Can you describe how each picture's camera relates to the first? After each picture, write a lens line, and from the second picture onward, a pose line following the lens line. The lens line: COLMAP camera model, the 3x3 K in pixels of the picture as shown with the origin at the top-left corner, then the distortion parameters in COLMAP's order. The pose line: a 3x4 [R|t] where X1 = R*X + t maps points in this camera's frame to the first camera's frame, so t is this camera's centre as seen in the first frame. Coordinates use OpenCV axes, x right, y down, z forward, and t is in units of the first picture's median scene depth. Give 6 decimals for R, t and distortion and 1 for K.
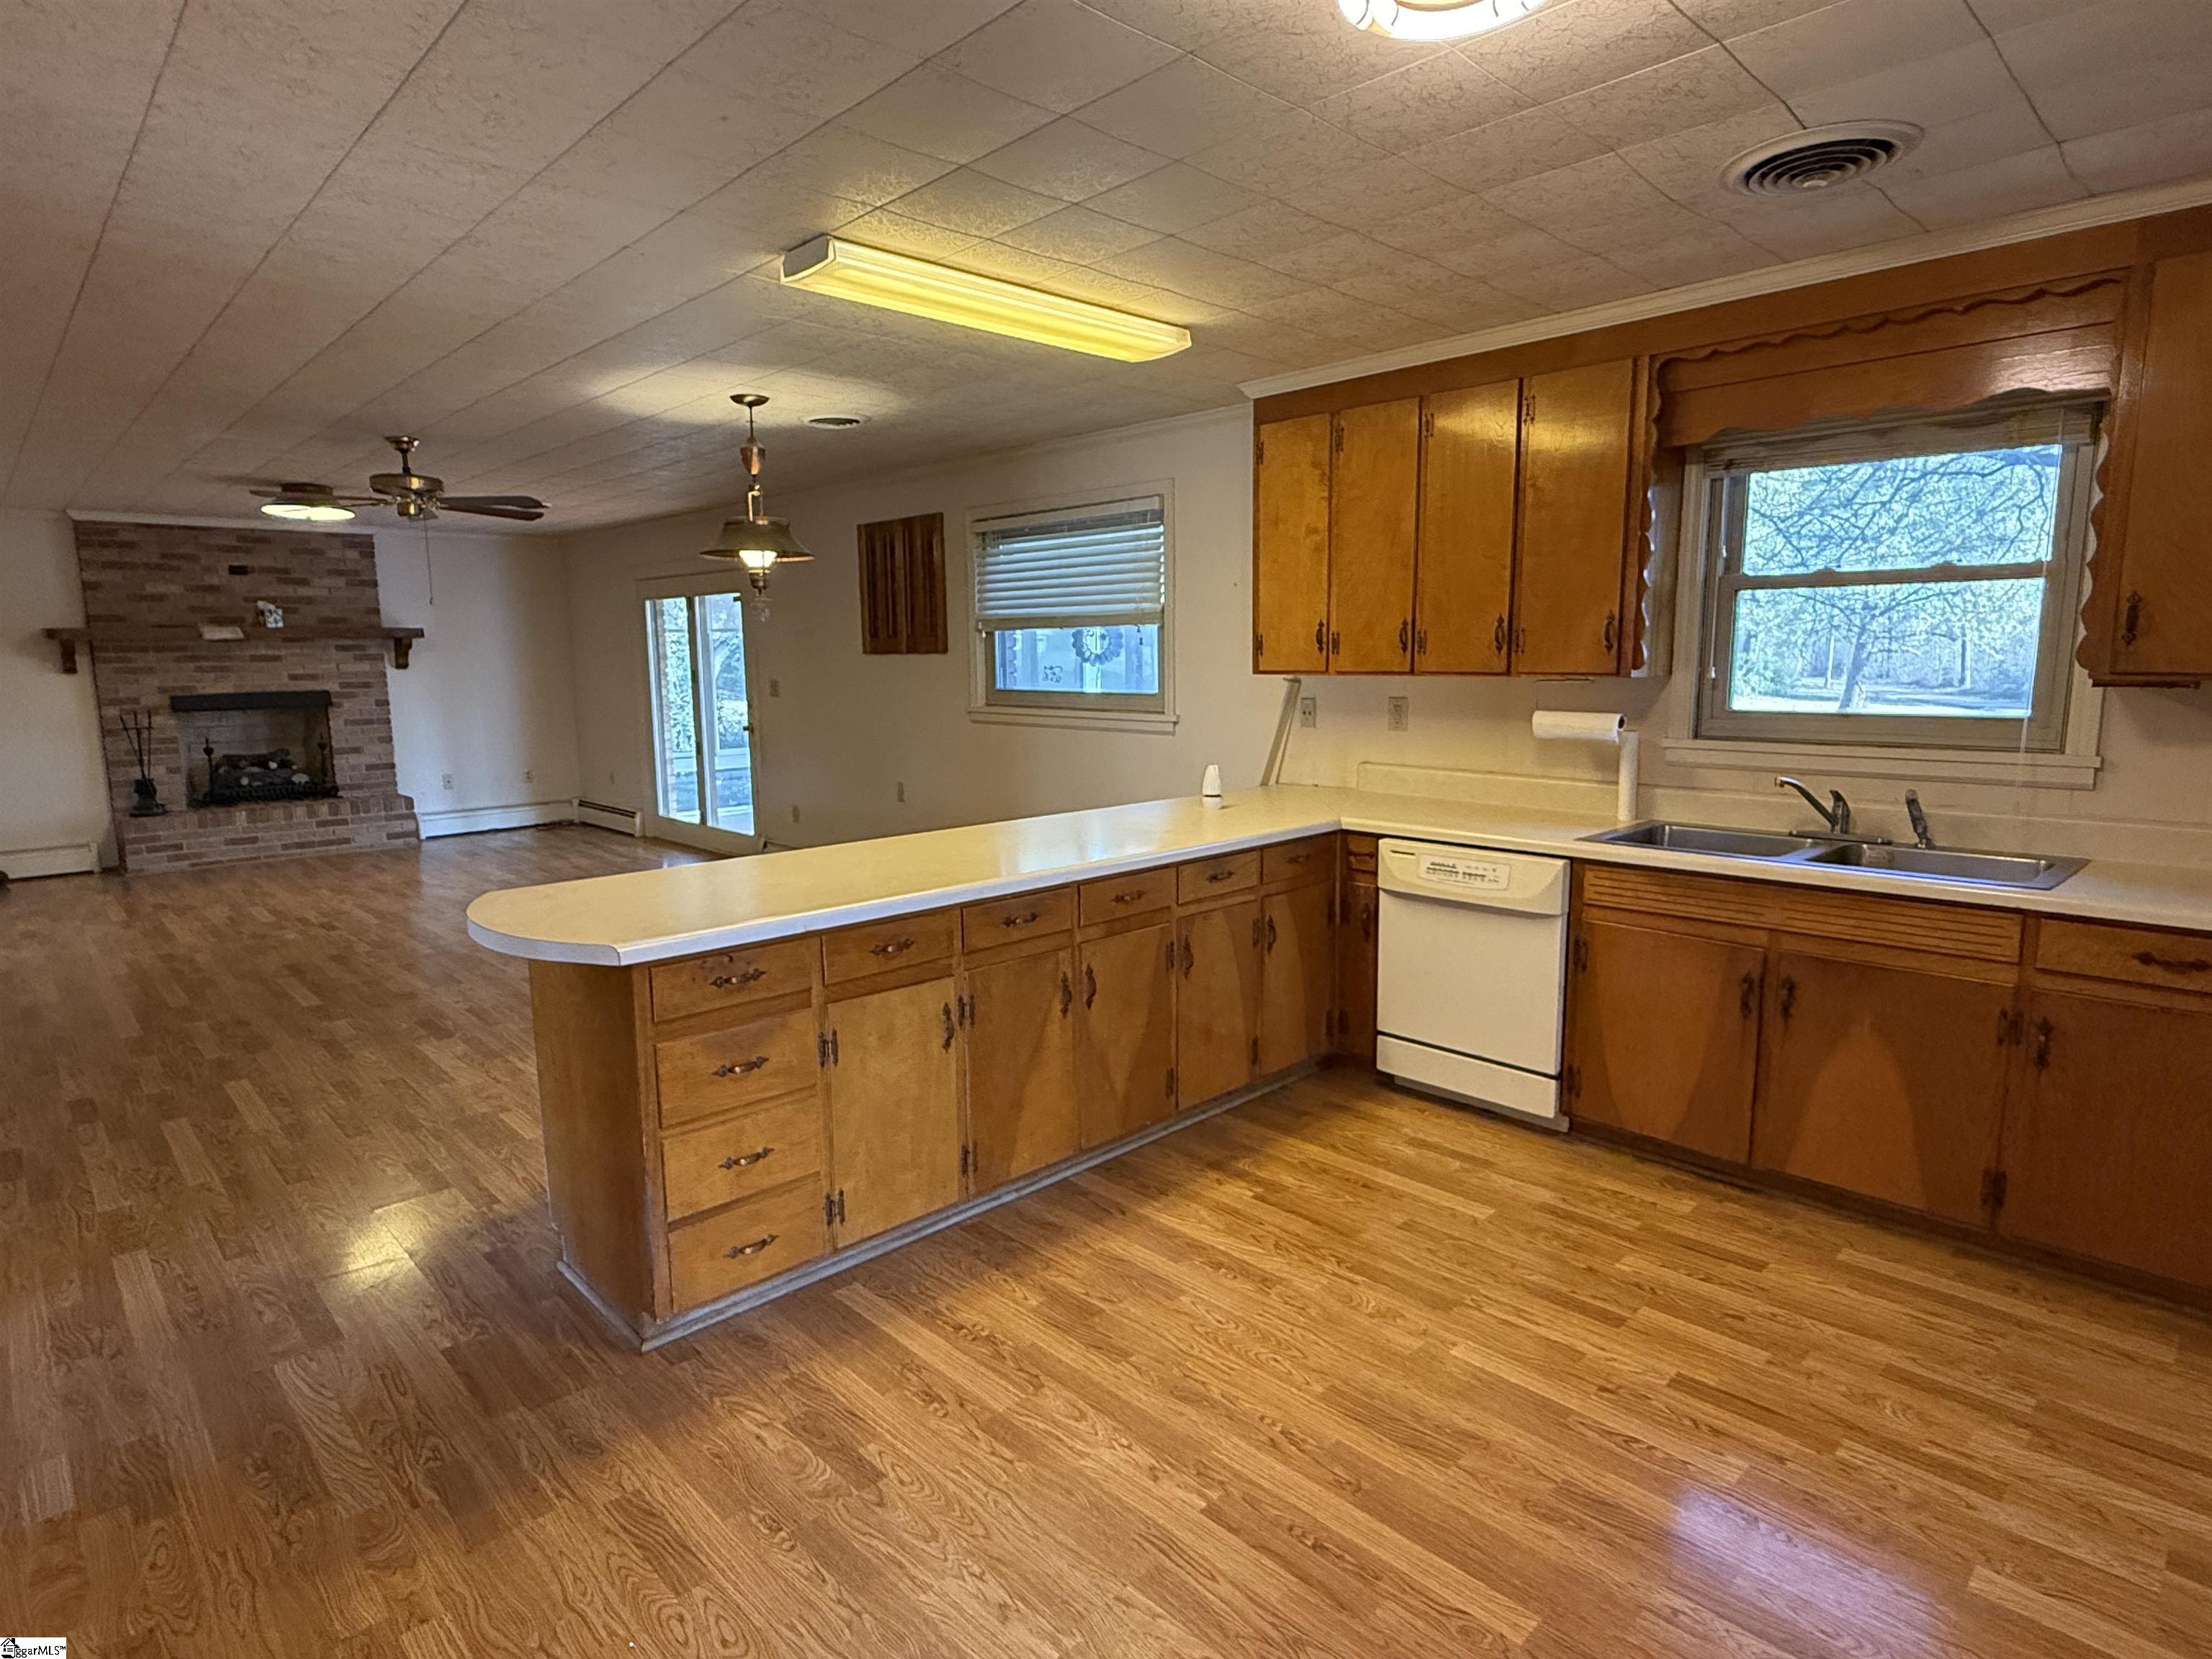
lens RADIAL K [[1198.3, 0, 1103.1], [0, 1198.3, 829.2], [0, 0, 1]] dist [0.002088, 0.000322]
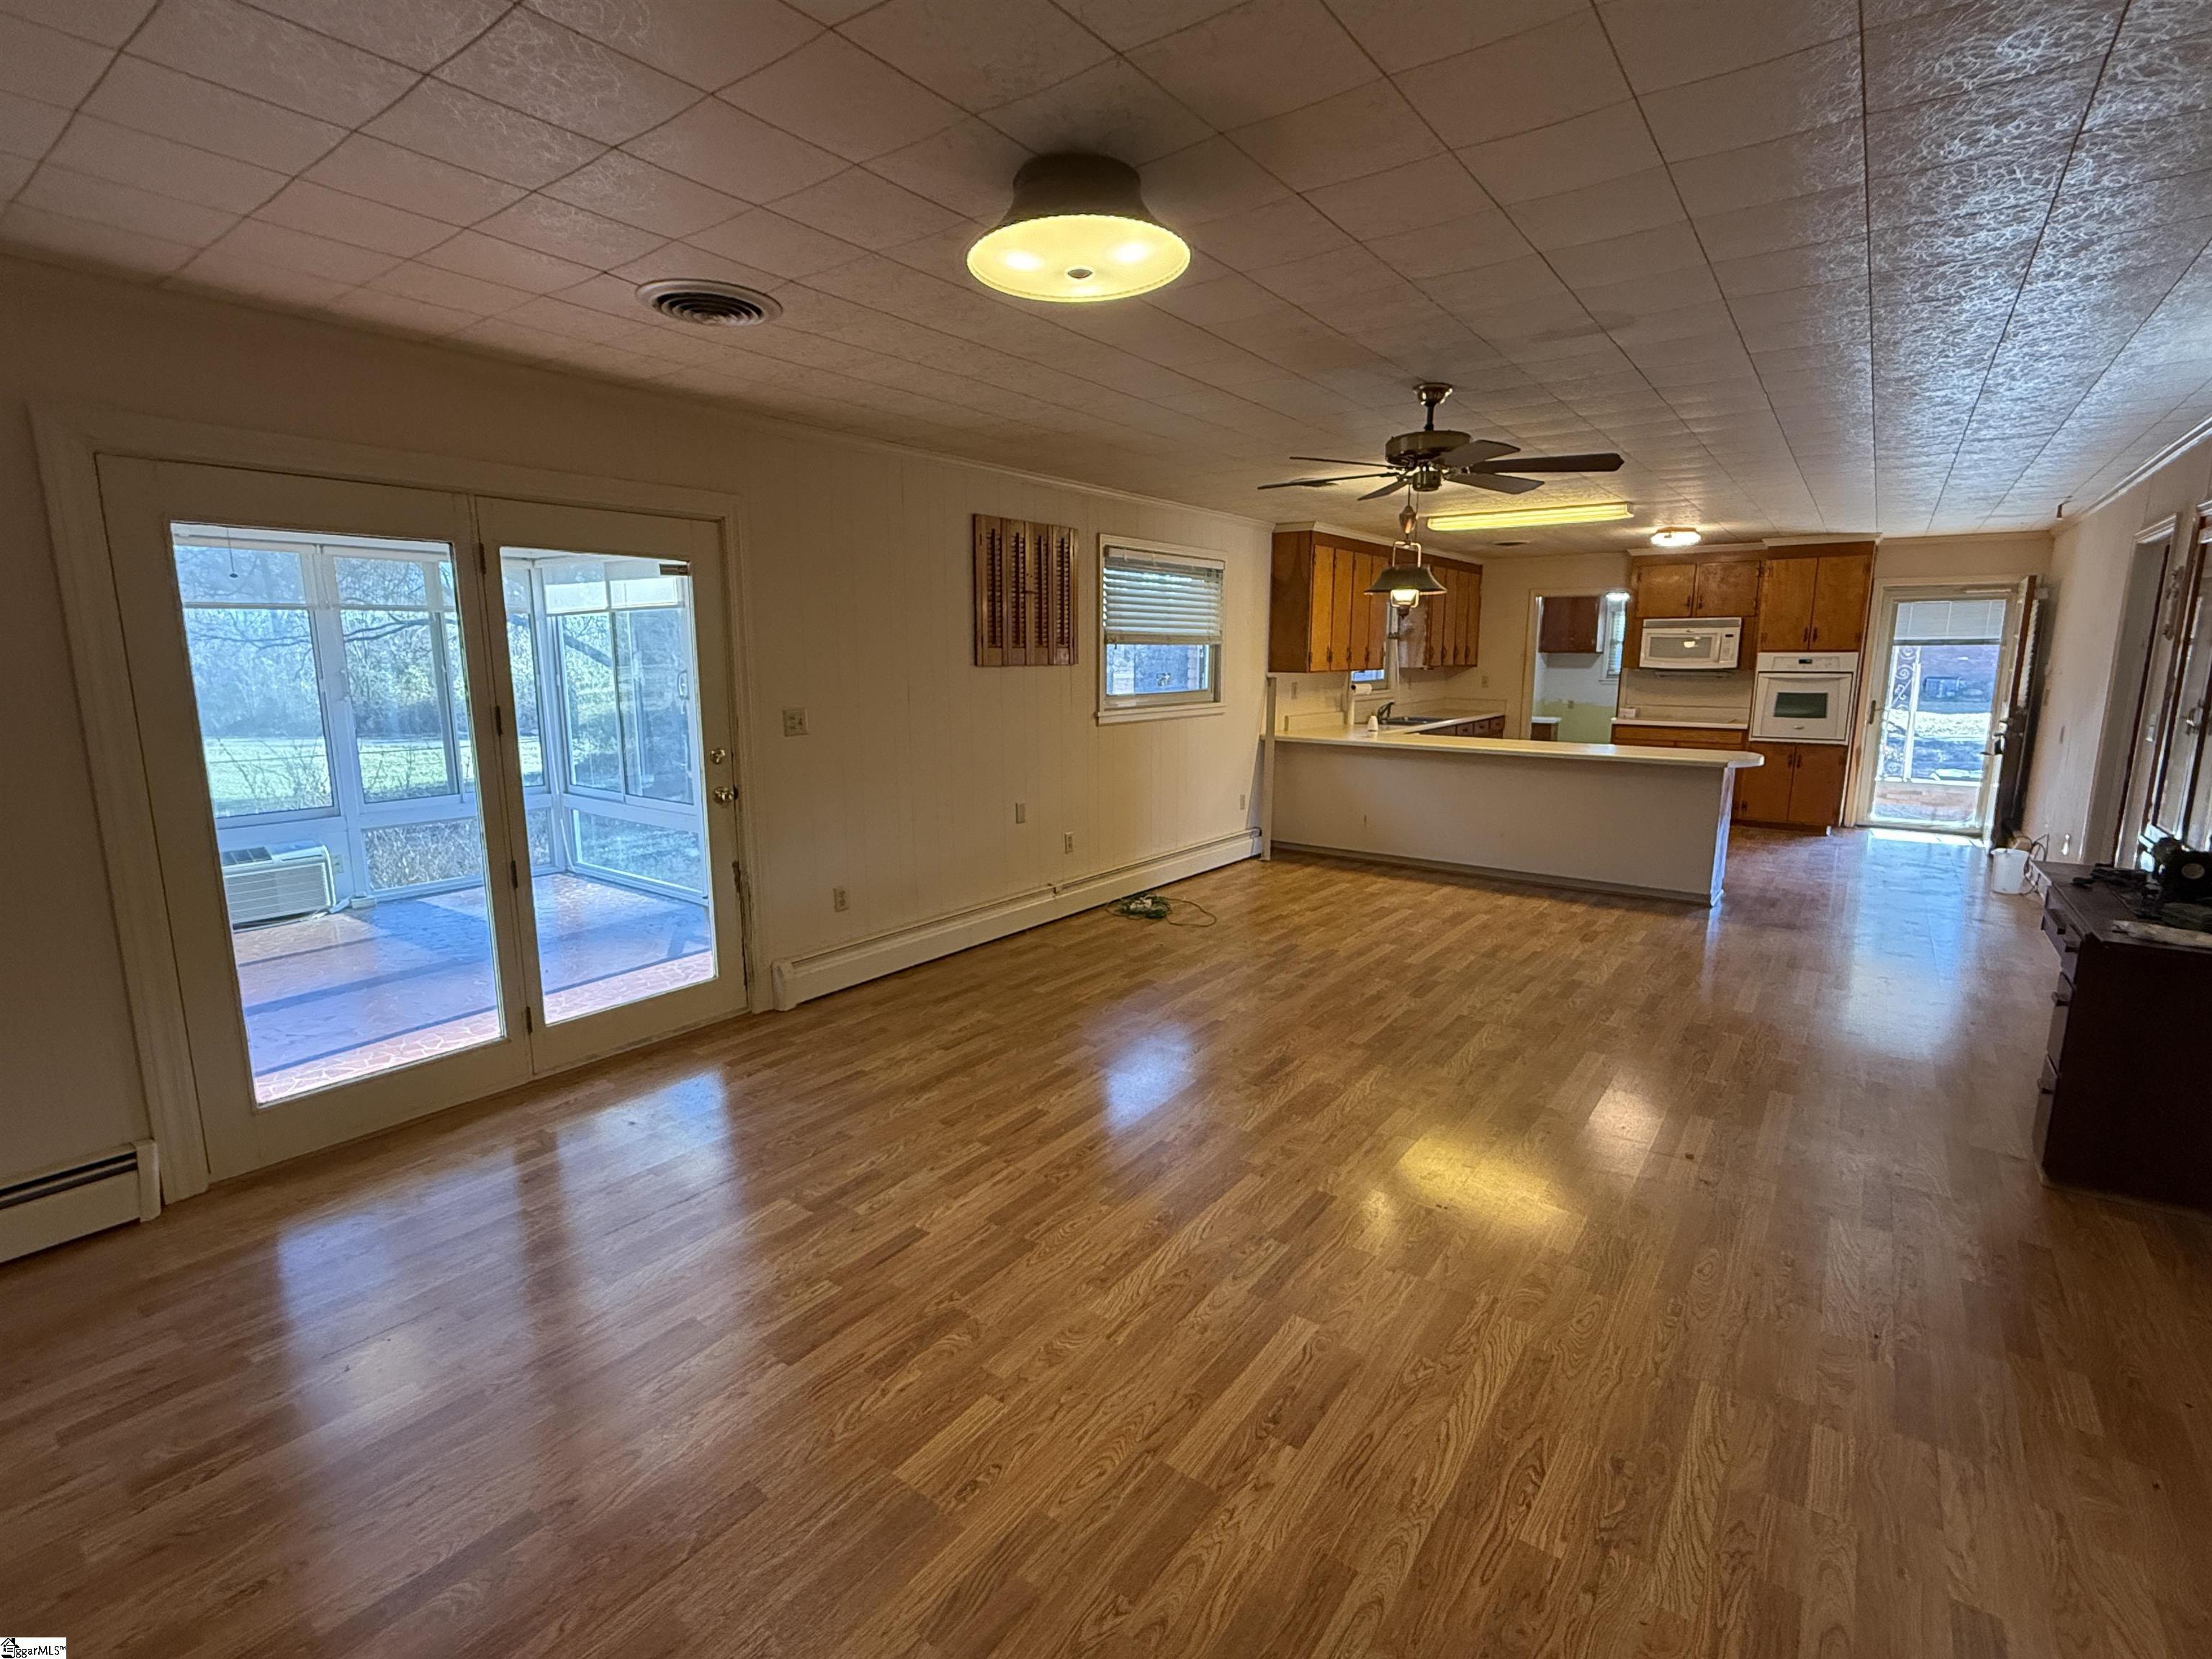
lens RADIAL K [[1049.9, 0, 1106.0], [0, 1049.9, 829.5], [0, 0, 1]] dist [0.000265, -0.000085]
pose [[-0.175337, -0.156765, 0.971947, -2.186704], [0.147862, 0.971850, 0.183423, -0.355564], [-0.973342, 0.175875, -0.147222, 2.366541]]
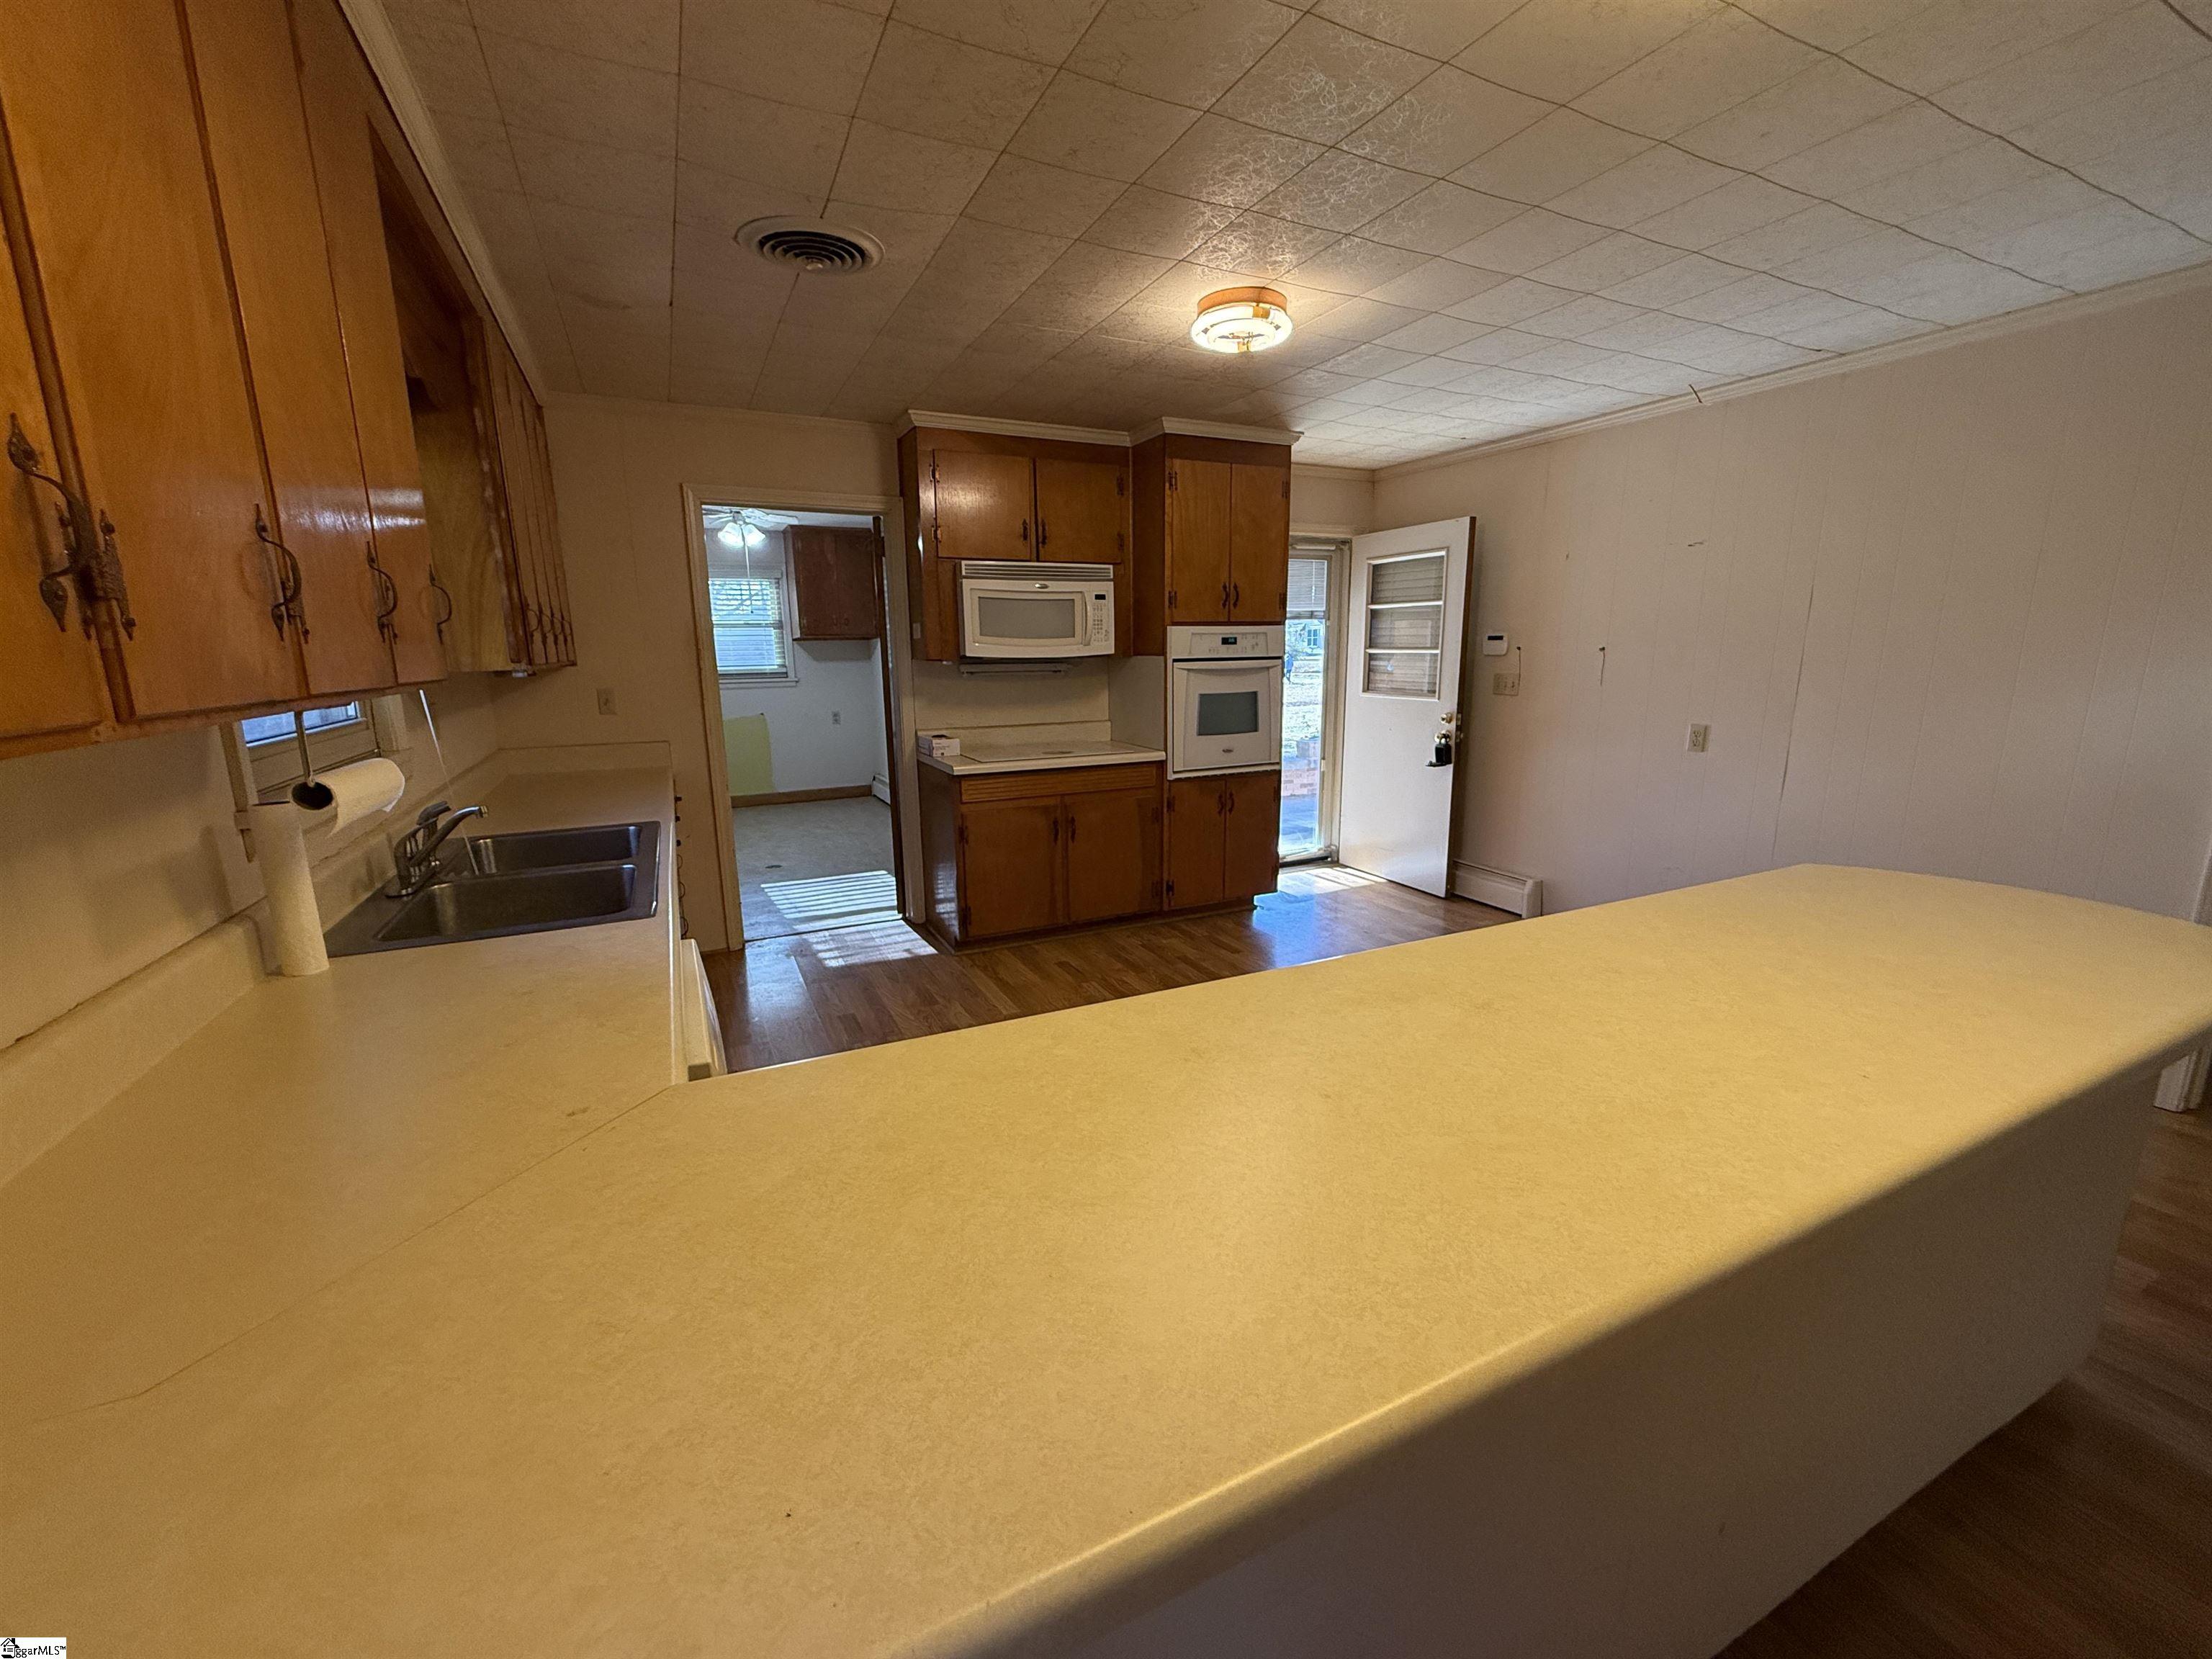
lens RADIAL K [[893.0, 0, 1107.1], [0, 893.0, 828.0], [0, 0, 1]] dist [0.000220, 0.000063]
pose [[-0.952029, -0.042561, 0.303034, -0.006648], [0.064656, 0.939946, 0.335142, -0.214101], [-0.299099, 0.338658, -0.892104, 1.509921]]
